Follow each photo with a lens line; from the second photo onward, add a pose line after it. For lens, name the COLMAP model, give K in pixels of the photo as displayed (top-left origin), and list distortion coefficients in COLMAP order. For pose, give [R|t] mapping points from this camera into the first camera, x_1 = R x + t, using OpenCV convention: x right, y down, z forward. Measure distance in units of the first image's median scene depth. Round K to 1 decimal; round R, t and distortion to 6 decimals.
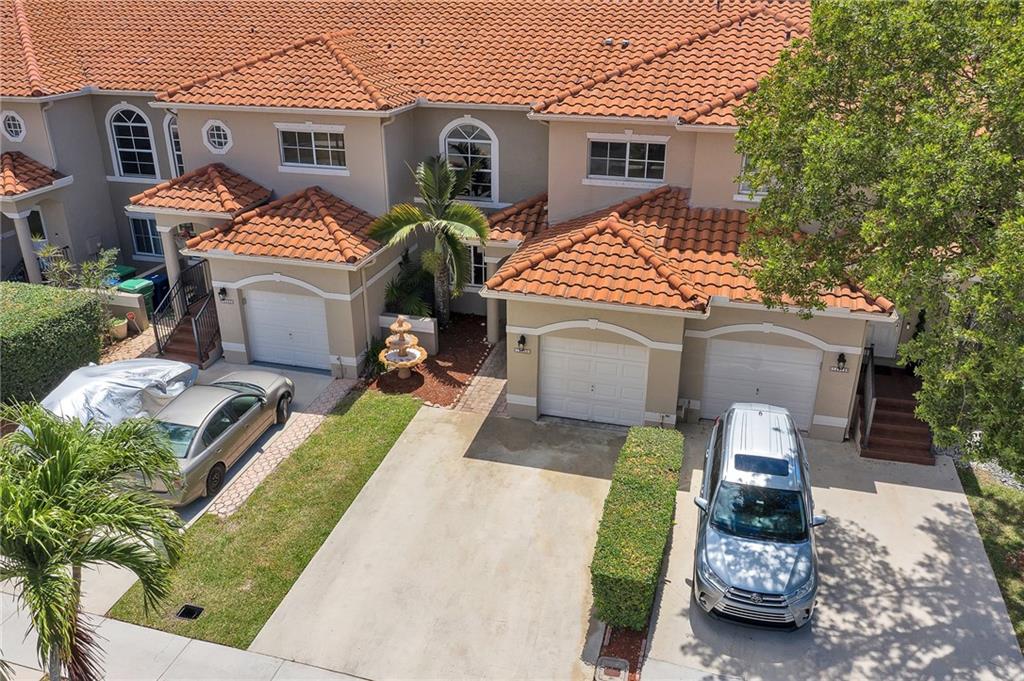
lens RADIAL K [[828.5, 0, 512.0], [0, 828.5, 340.5], [0, 0, 1]] dist [-0.011407, -0.003528]
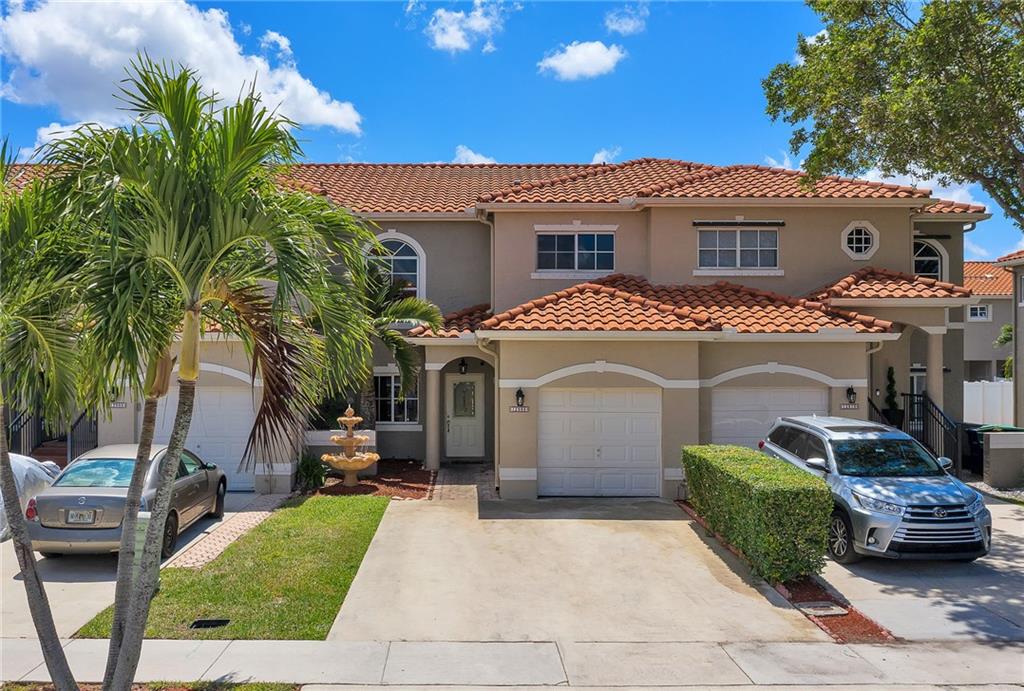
lens RADIAL K [[890.8, 0, 471.3], [0, 890.8, 364.2], [0, 0, 1]] dist [-0.011046, -0.004203]
pose [[0.962585, 0.003733, 0.270955, -0.268232], [0.109056, 0.910018, -0.399968, 0.314002], [-0.248067, 0.414553, 0.875562, 0.168550]]
